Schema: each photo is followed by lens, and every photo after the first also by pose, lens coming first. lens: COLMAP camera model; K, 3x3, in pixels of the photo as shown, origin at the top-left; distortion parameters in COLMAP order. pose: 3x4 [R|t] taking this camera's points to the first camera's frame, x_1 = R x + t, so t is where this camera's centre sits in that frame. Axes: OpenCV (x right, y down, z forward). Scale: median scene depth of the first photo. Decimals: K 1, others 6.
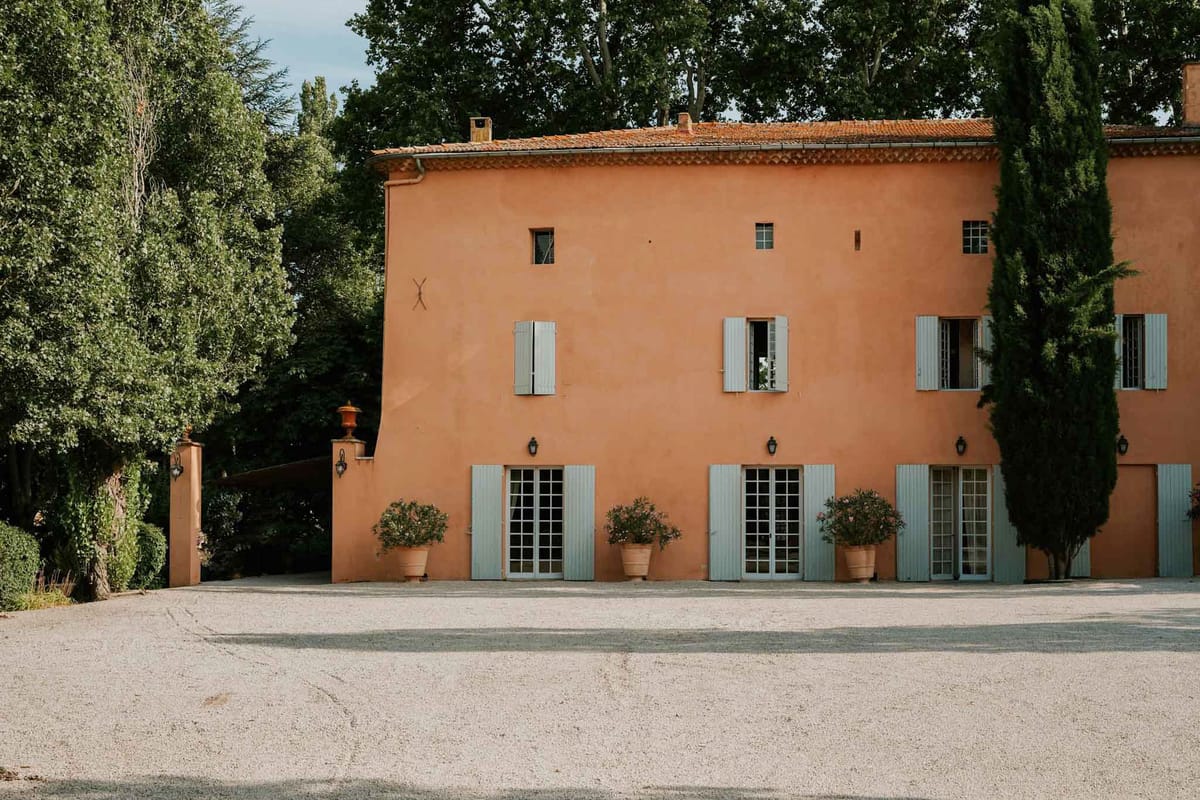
lens RADIAL K [[1796.3, 0, 591.4], [0, 1796.3, 444.2], [0, 0, 1]] dist [0.020966, 0.000000]
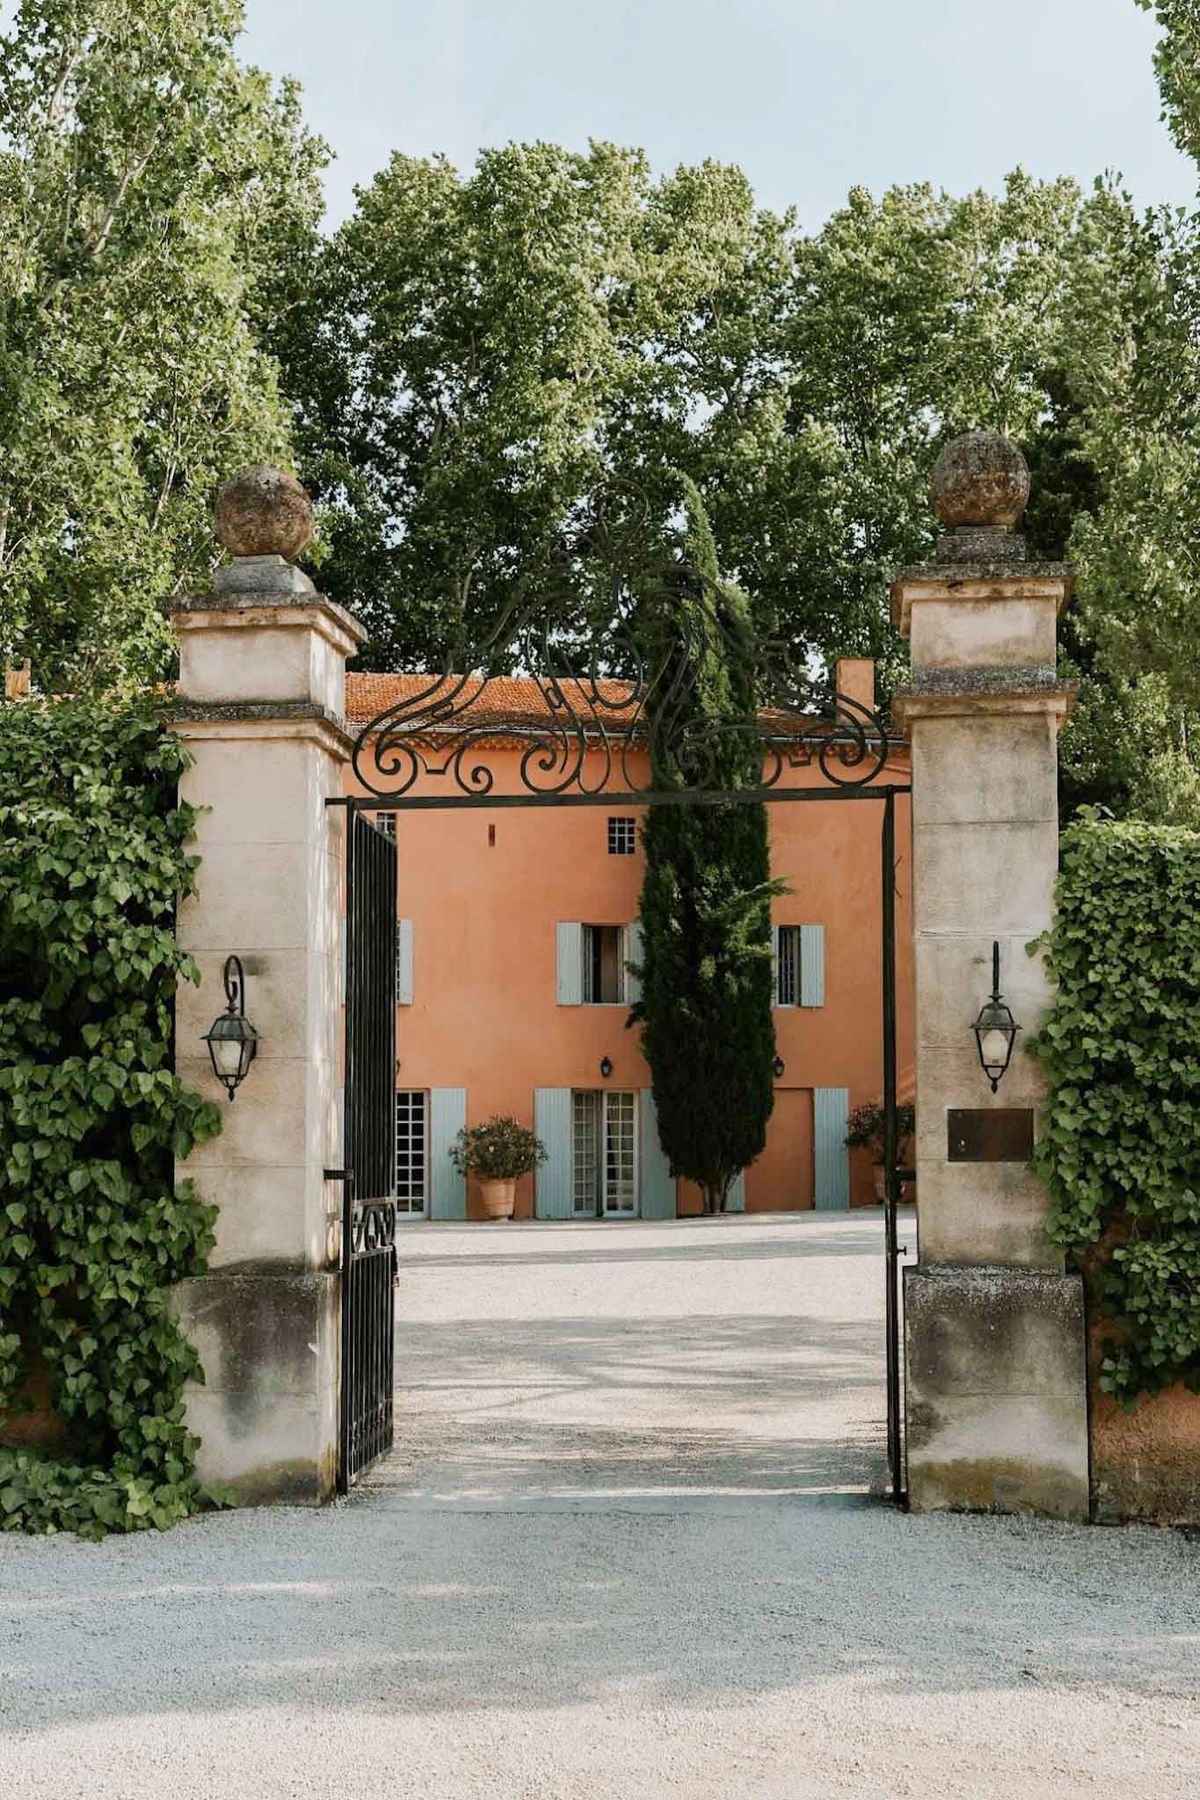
lens RADIAL K [[2694.5, 0, 599.6], [0, 2694.5, 900.3], [0, 0, 1]] dist [0.020966, 0.000000]
pose [[0.974216, 0.013943, 0.225187, -0.108679], [-0.002649, 0.998727, -0.050377, -0.015413], [-0.225602, 0.048482, 0.973012, -0.334734]]
